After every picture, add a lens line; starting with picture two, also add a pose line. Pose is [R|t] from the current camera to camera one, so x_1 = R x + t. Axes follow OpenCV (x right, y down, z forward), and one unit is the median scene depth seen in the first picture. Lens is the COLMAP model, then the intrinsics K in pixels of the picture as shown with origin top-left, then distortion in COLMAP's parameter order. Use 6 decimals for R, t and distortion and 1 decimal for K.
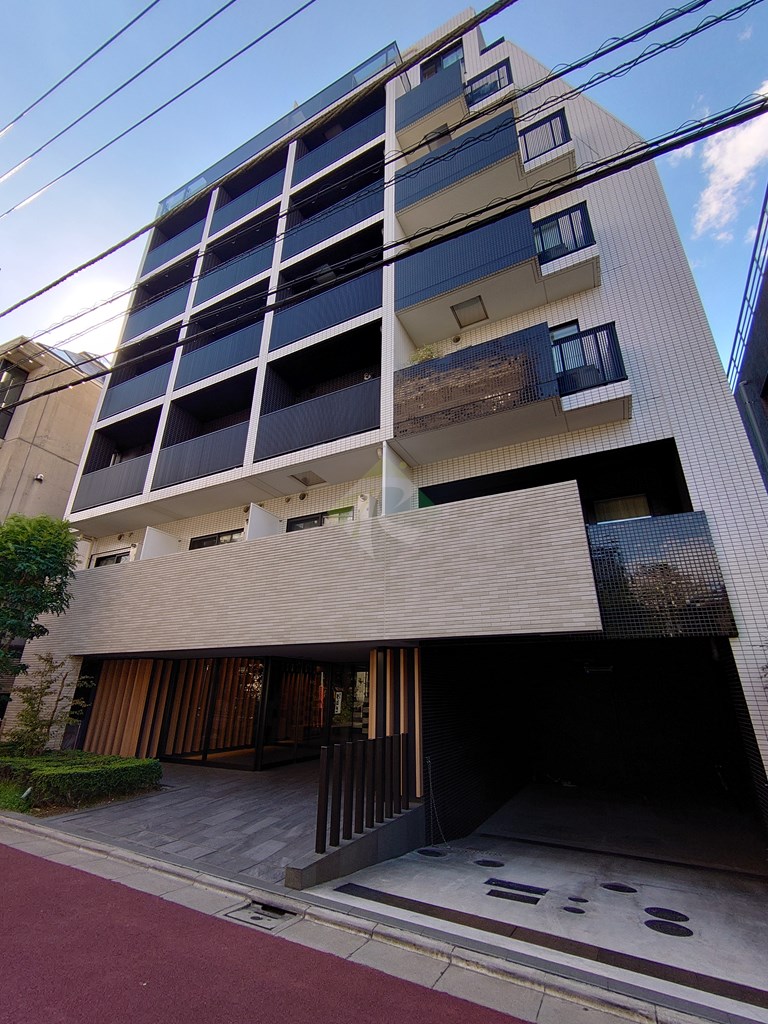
lens RADIAL K [[435.1, 0, 384.0], [0, 435.1, 512.0], [0, 0, 1]] dist [0.001137, 0.000104]
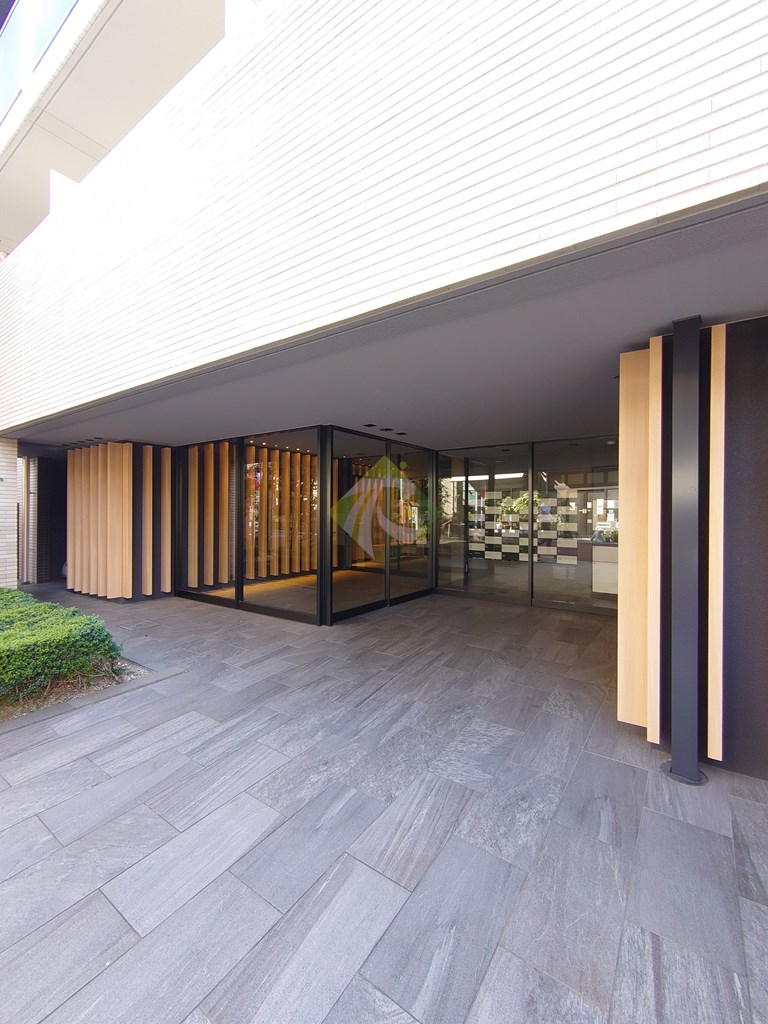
lens RADIAL K [[426.8, 0, 381.6], [0, 426.8, 509.4], [0, 0, 1]] dist [-0.000984, -0.000274]
pose [[0.991551, 0.002438, -0.129697, -0.135476], [0.046090, 0.927962, 0.369813, 0.241796], [0.121256, -0.372666, 0.920009, 0.510638]]
